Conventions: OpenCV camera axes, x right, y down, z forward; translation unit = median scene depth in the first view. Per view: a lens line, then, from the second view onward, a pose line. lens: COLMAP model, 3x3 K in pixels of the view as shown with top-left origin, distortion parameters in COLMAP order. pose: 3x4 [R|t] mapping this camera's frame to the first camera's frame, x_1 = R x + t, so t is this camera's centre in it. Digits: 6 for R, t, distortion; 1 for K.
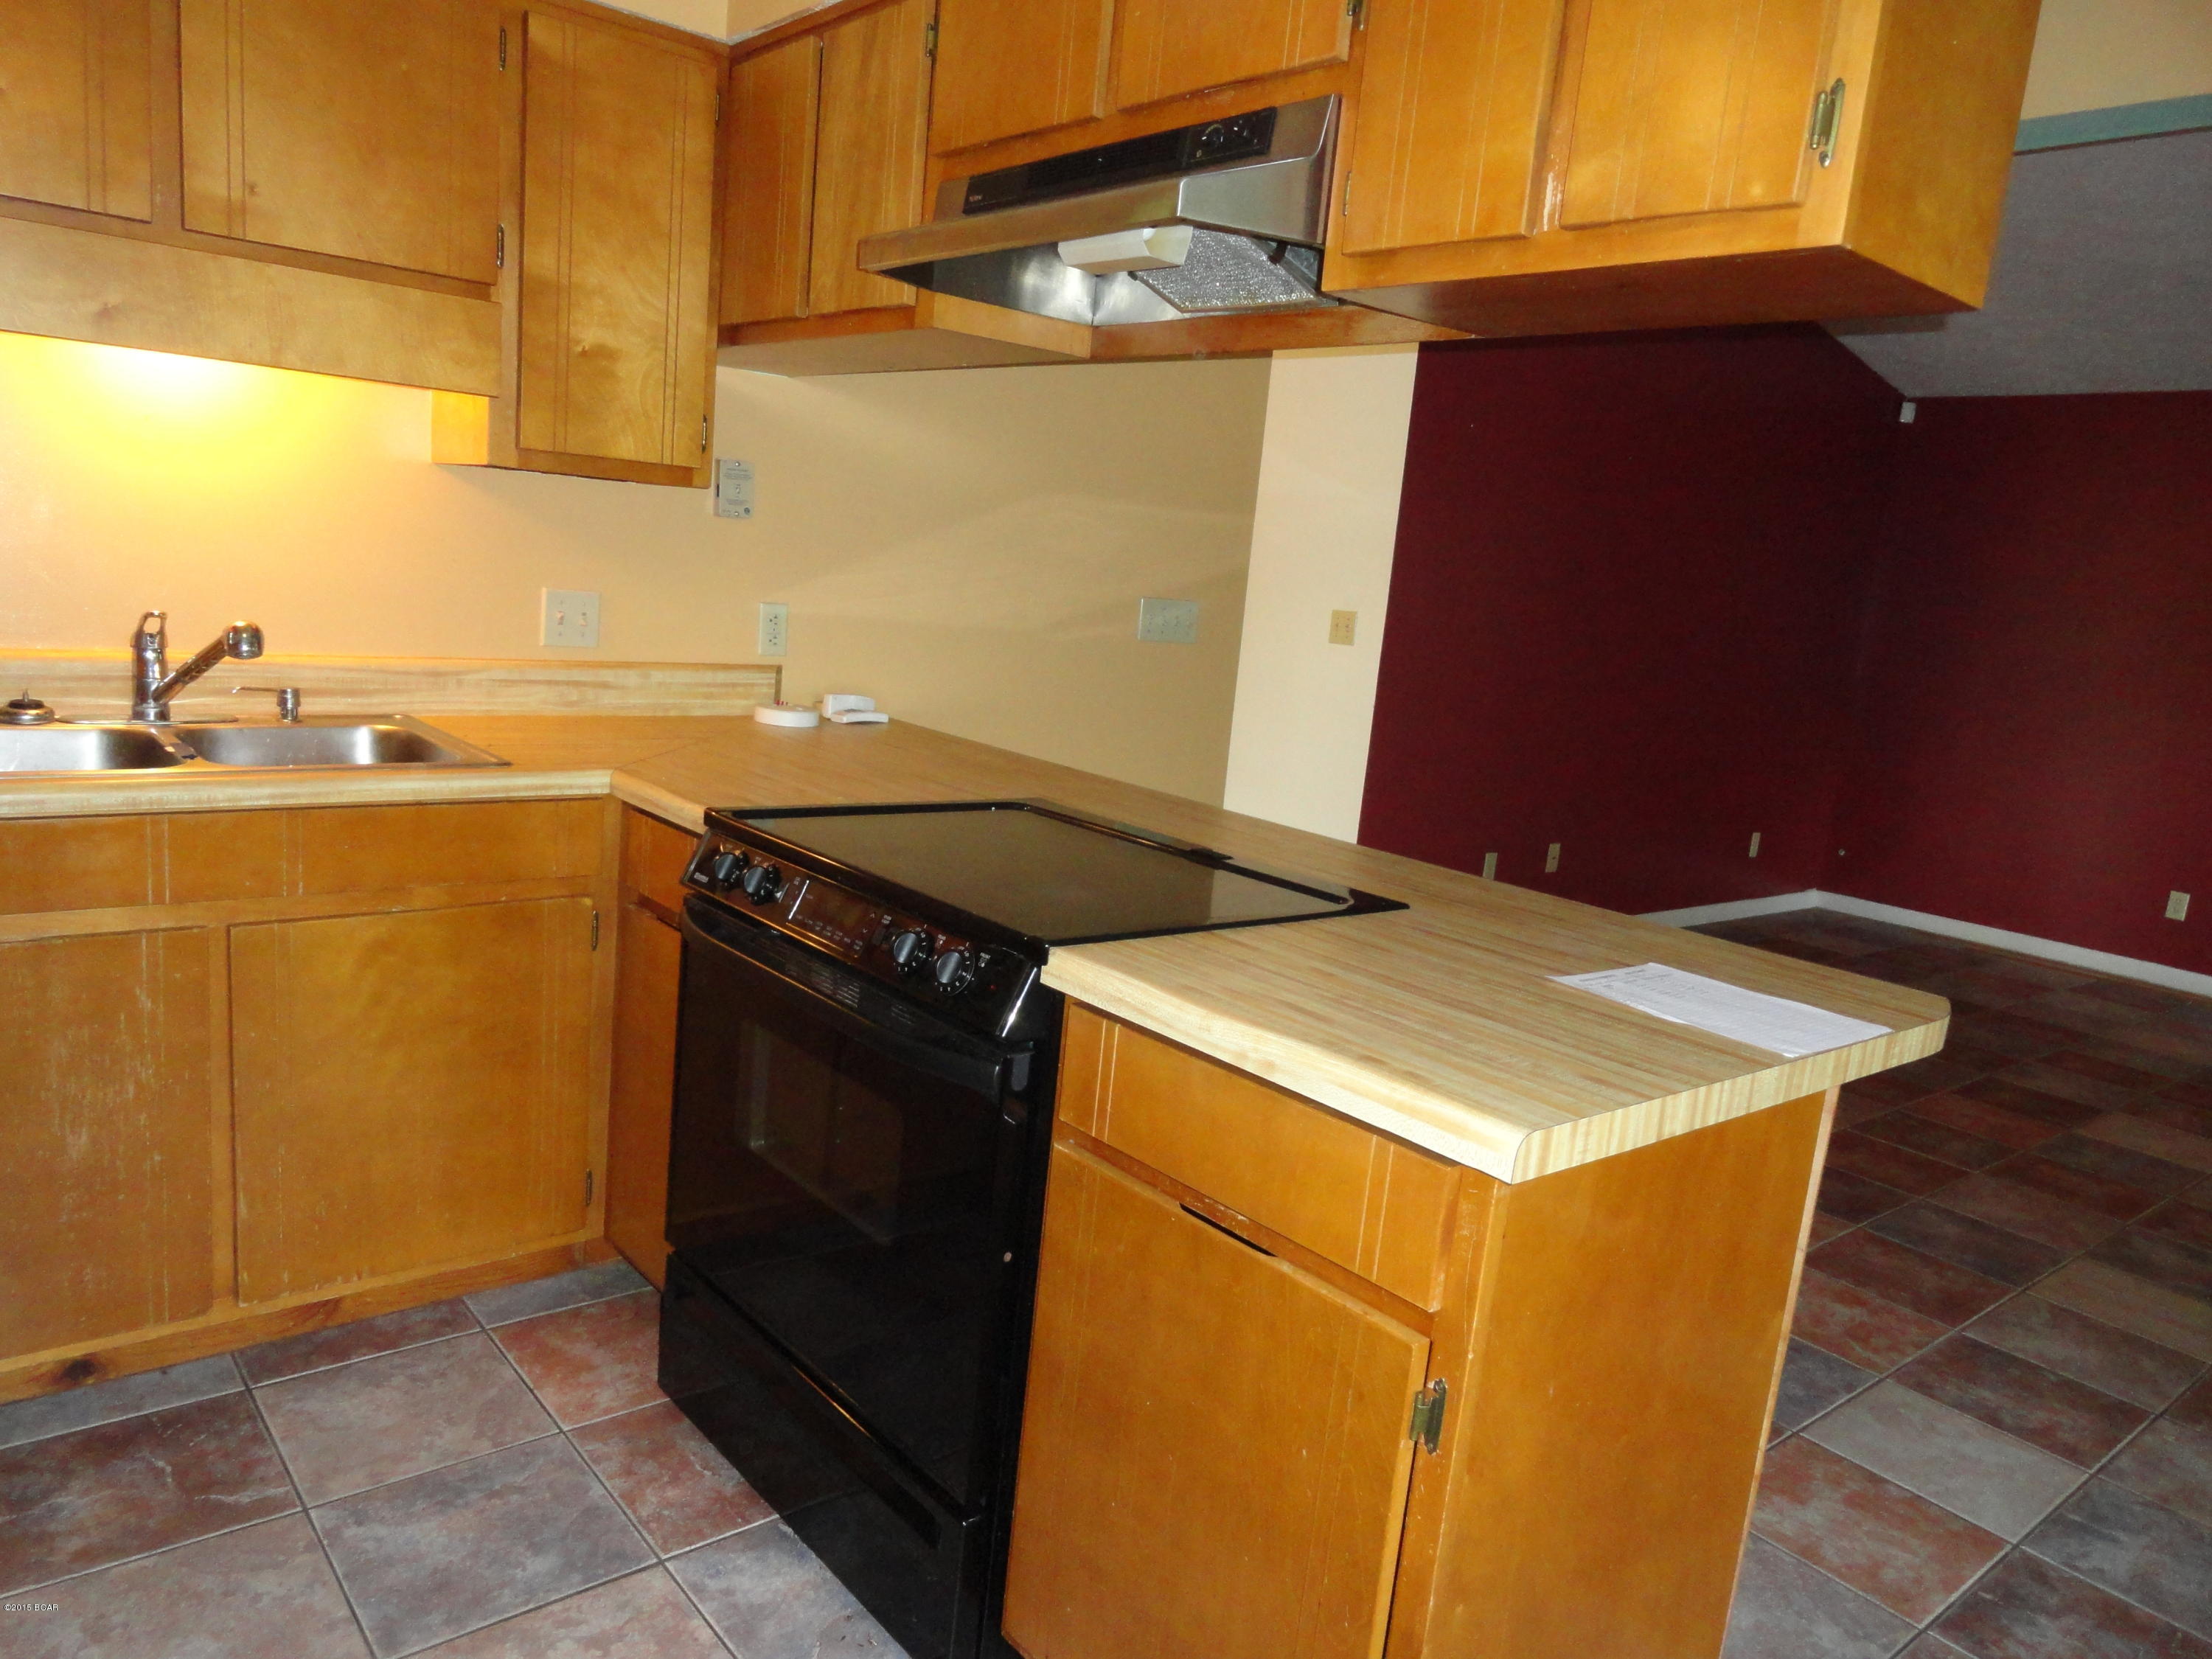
lens RADIAL K [[1517.3, 0, 1092.1], [0, 1517.3, 827.8], [0, 0, 1]] dist [-0.000467, 0.001841]
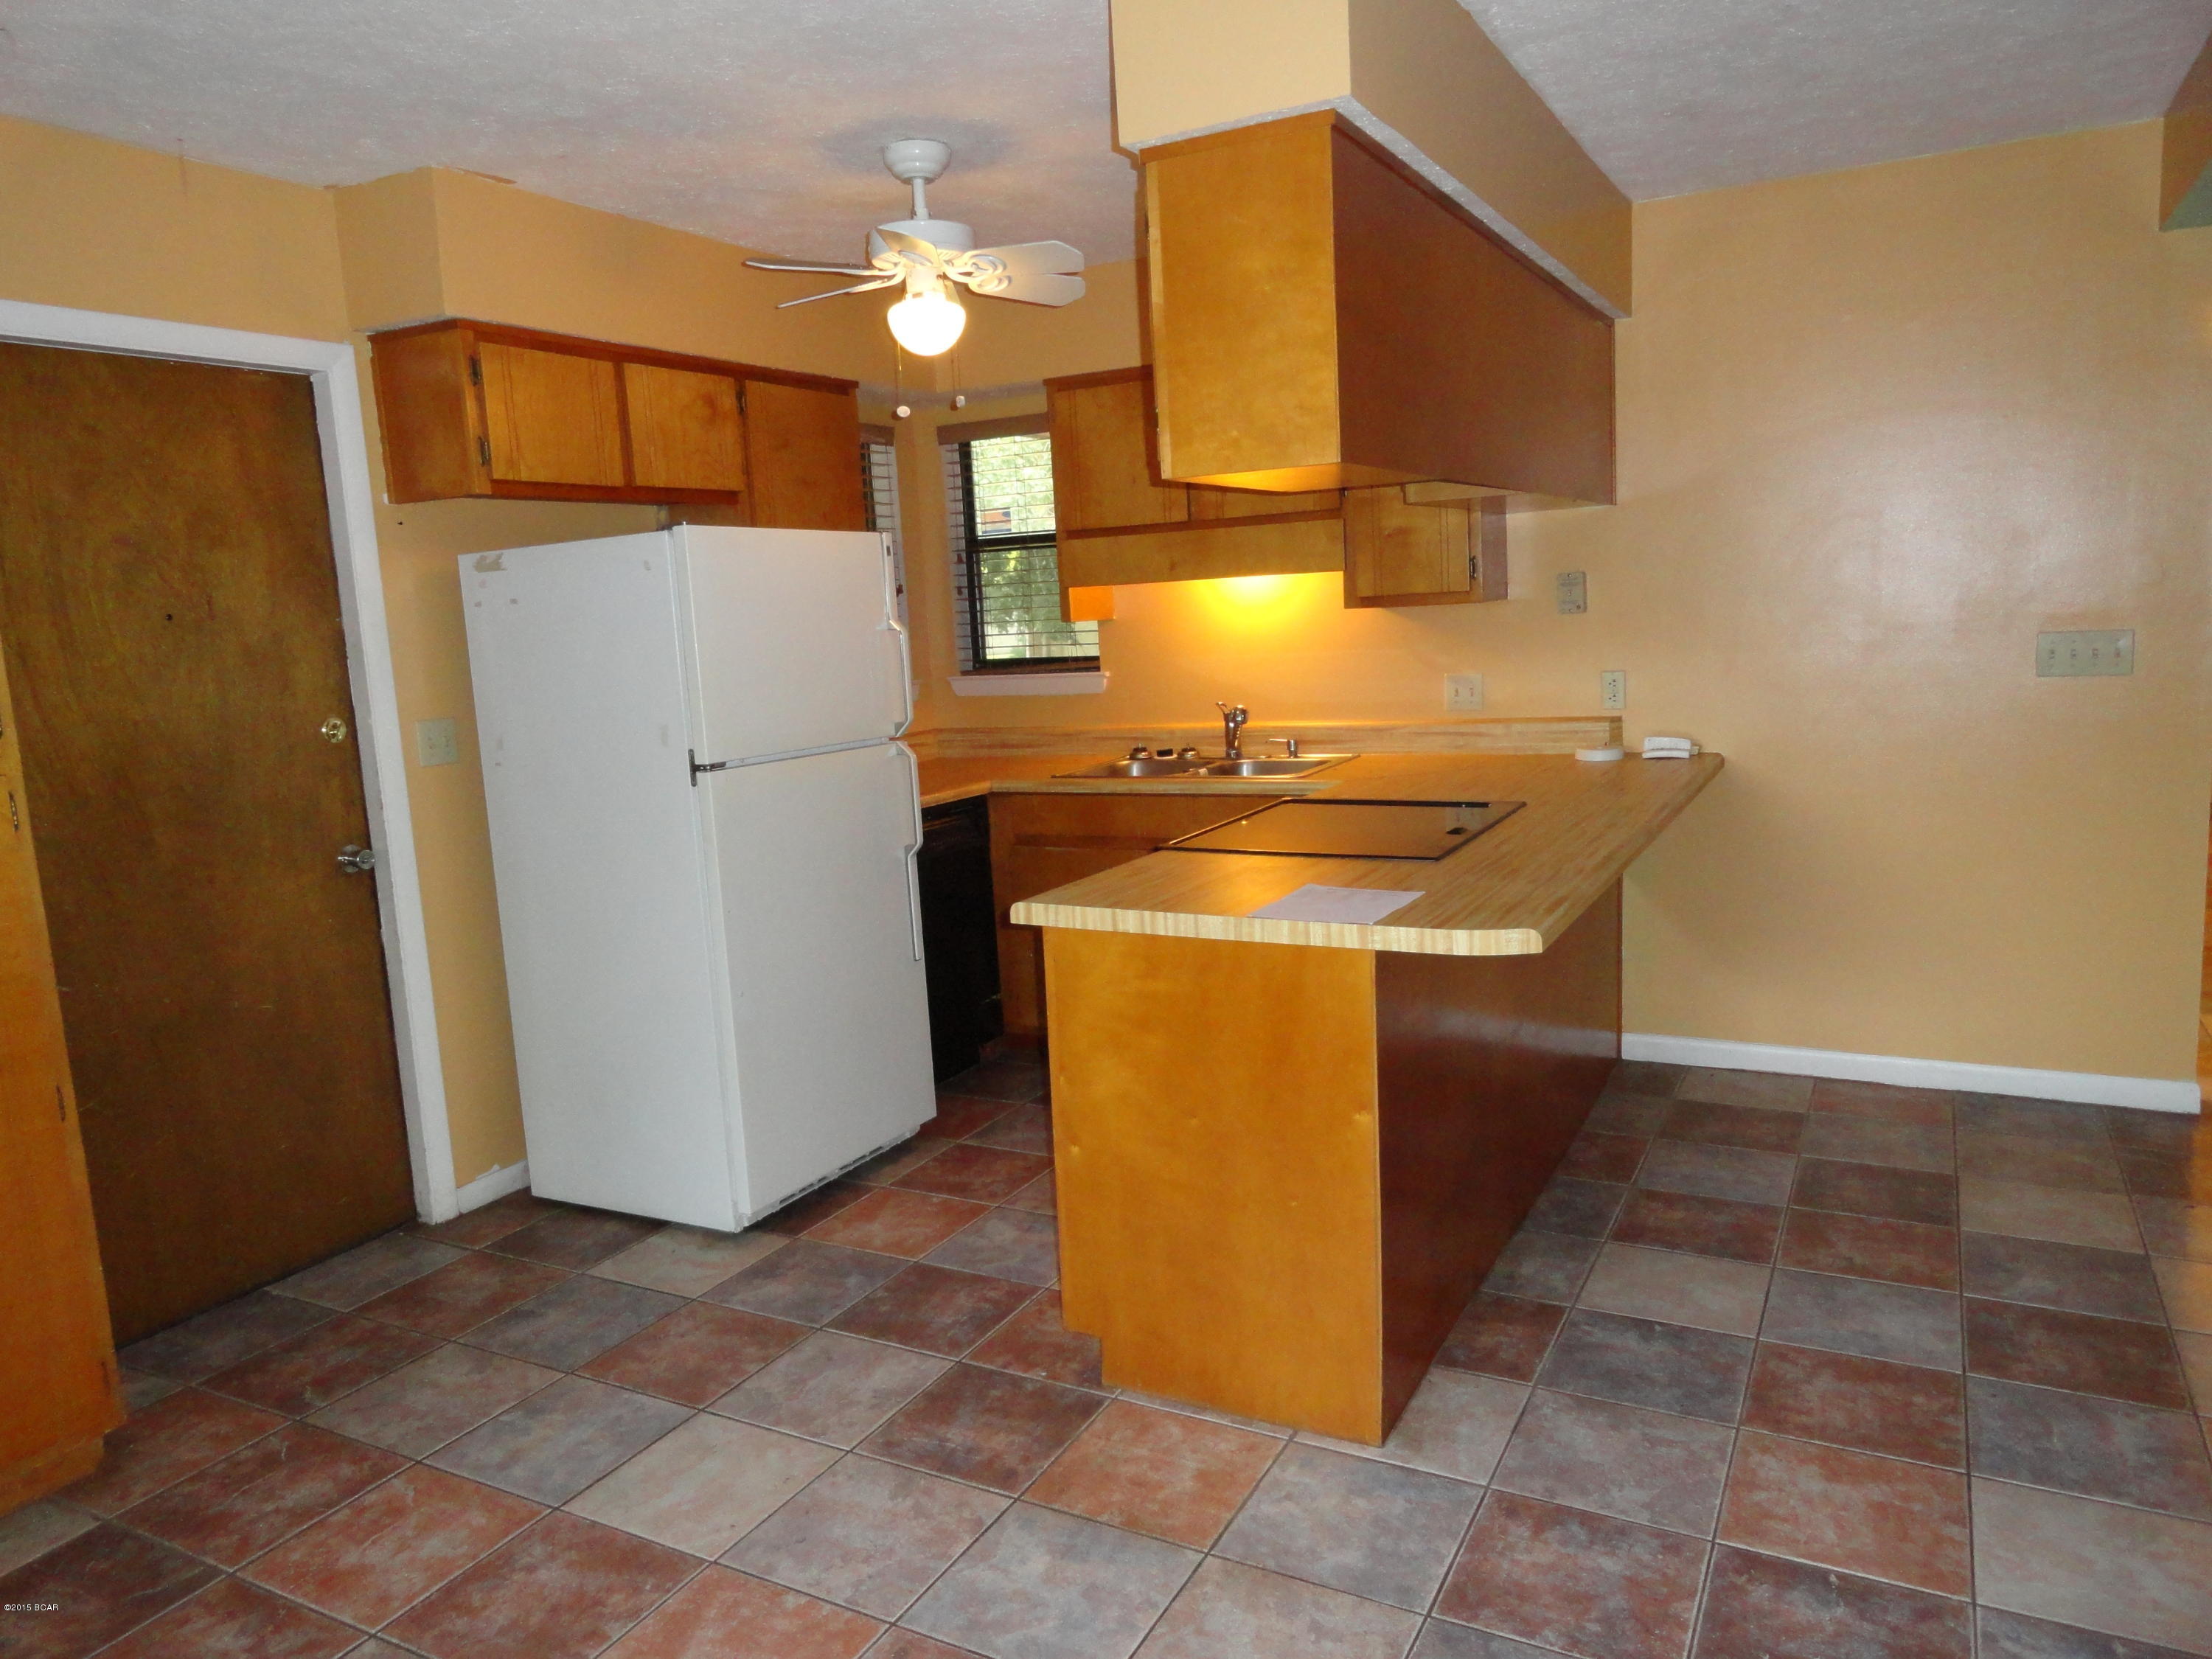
lens RADIAL K [[1519.7, 0, 1106.0], [0, 1519.7, 829.5], [0, 0, 1]] dist [0.005072, 0.004546]
pose [[0.373958, 0.027844, -0.927028, 1.192814], [-0.077494, 0.996992, -0.001315, 0.039594], [0.924202, 0.072331, 0.374991, 0.115228]]
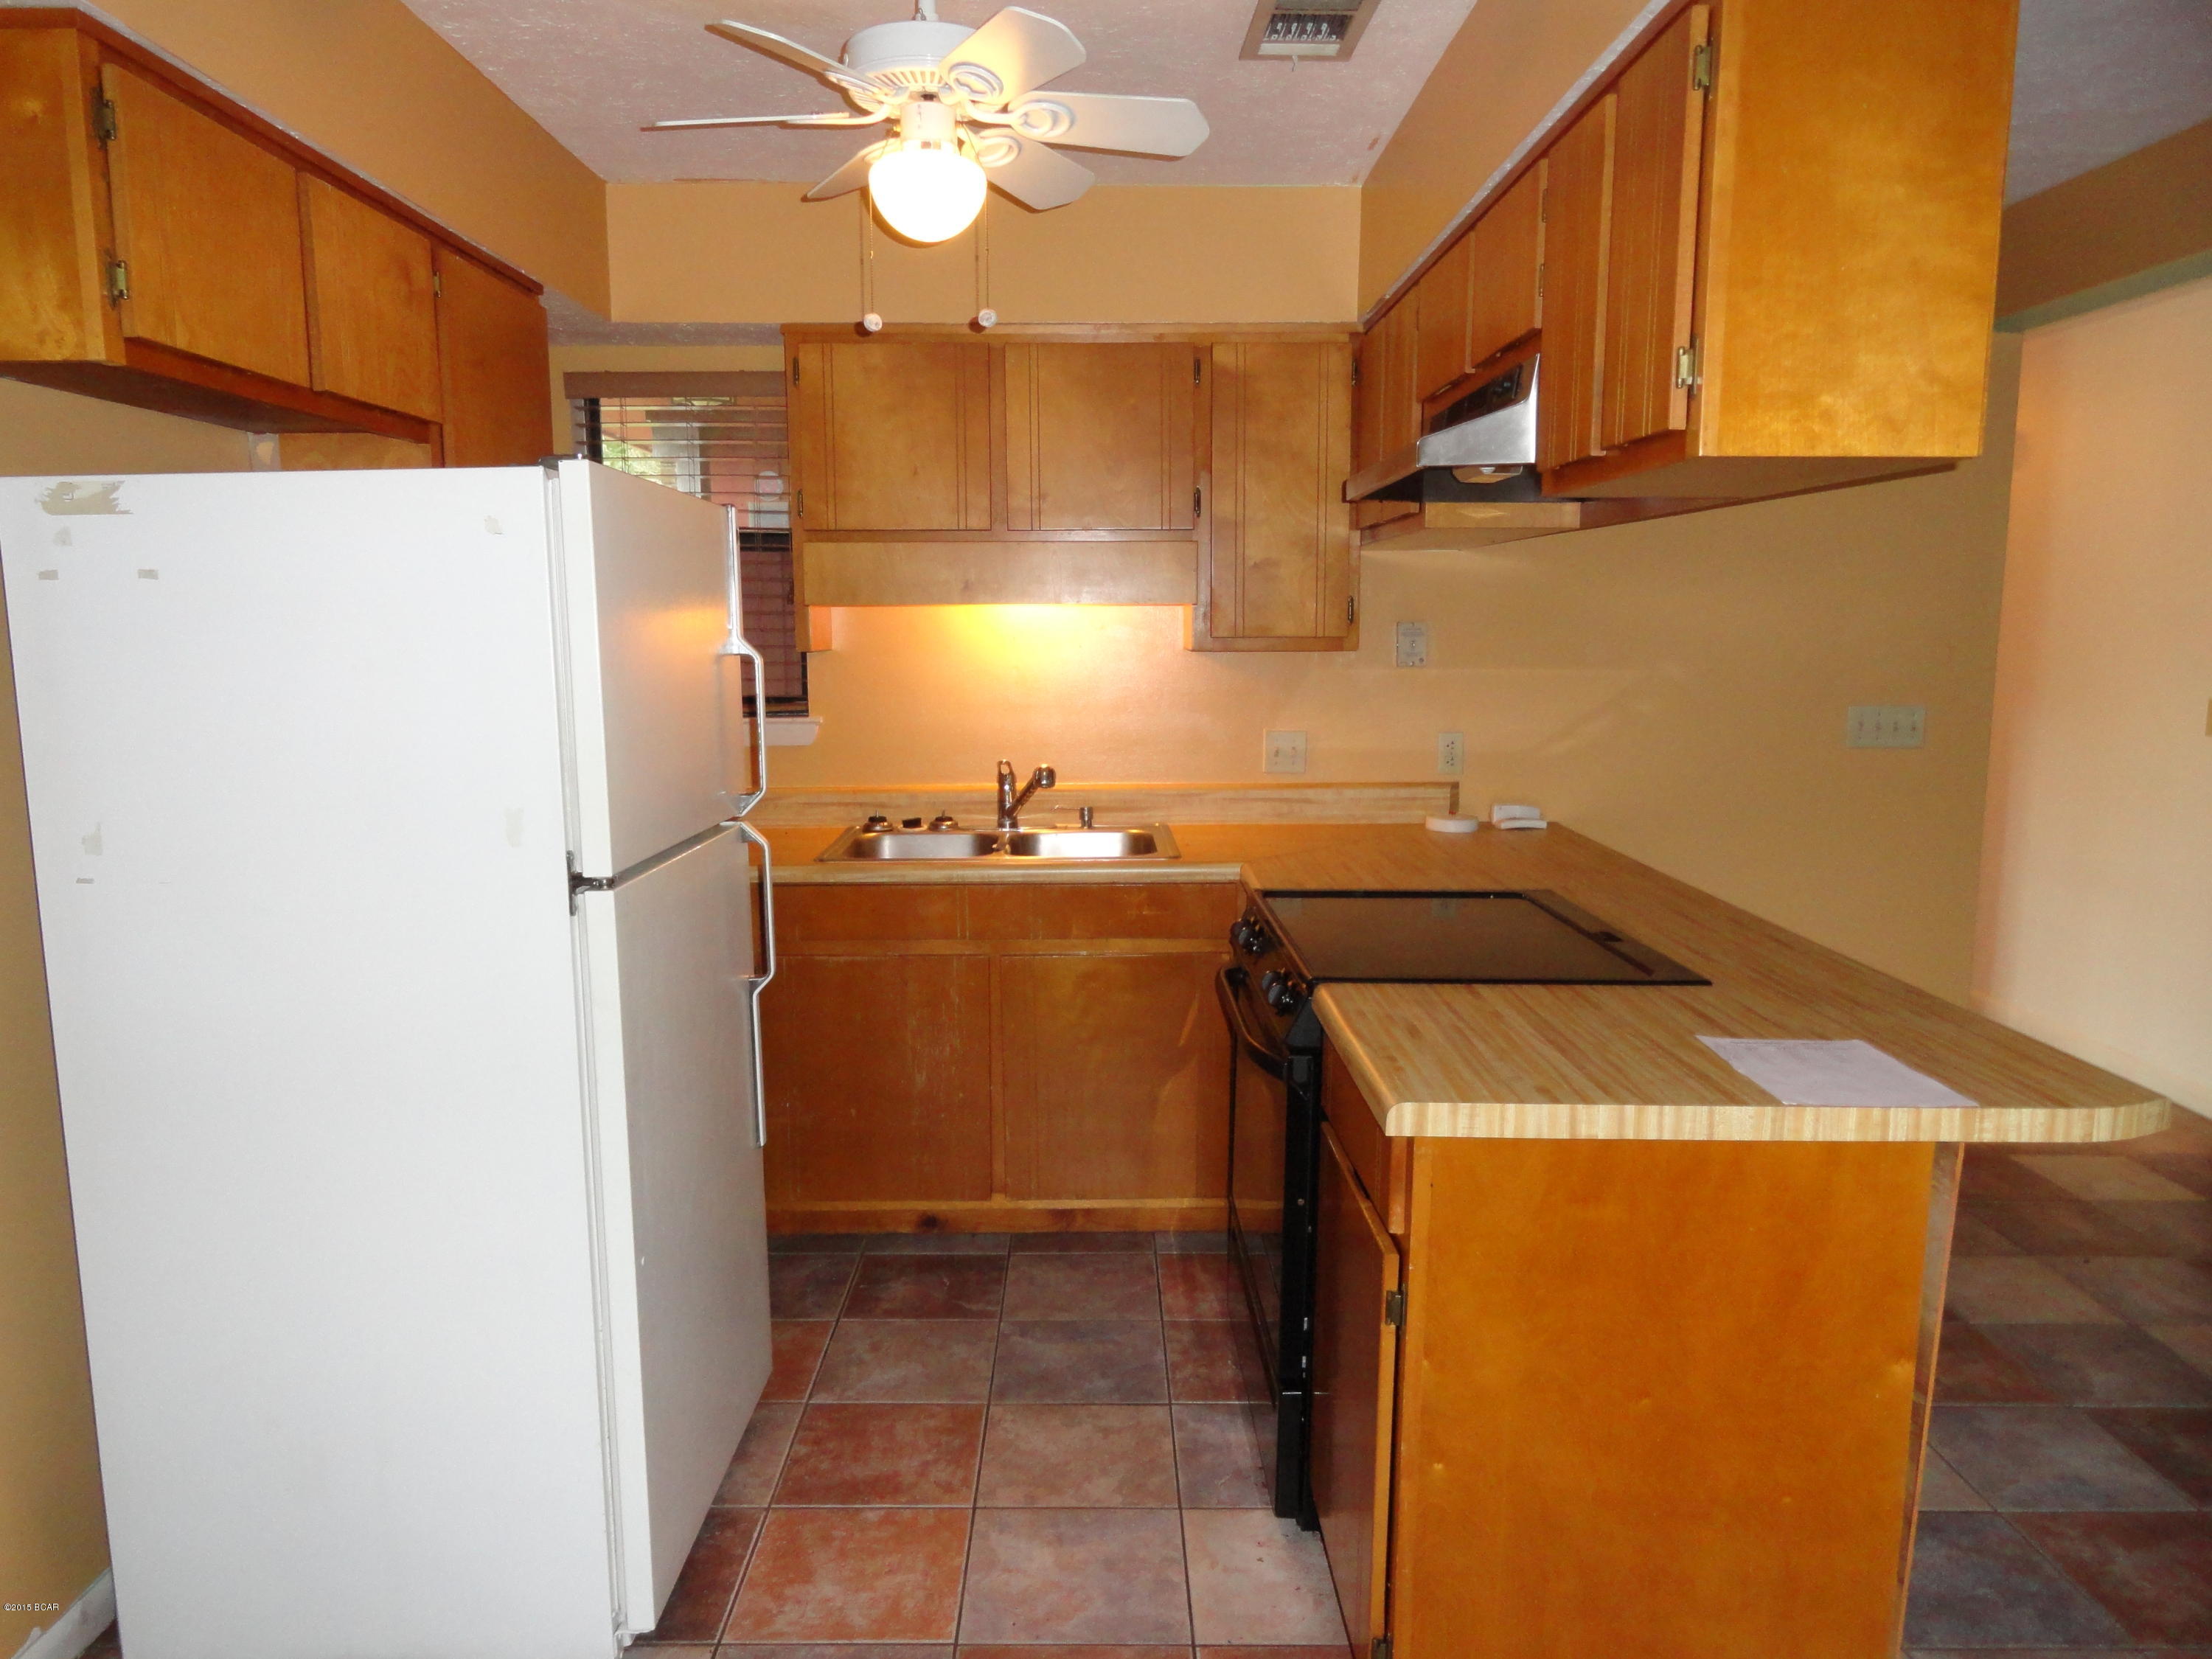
lens RADIAL K [[1513.0, 0, 1102.1], [0, 1513.0, 834.8], [0, 0, 1]] dist [0.004611, 0.001618]
pose [[0.770788, -0.001020, -0.637091, 0.477337], [-0.042036, 0.997738, -0.052455, 0.015116], [0.635703, 0.067213, 0.769002, -0.156320]]
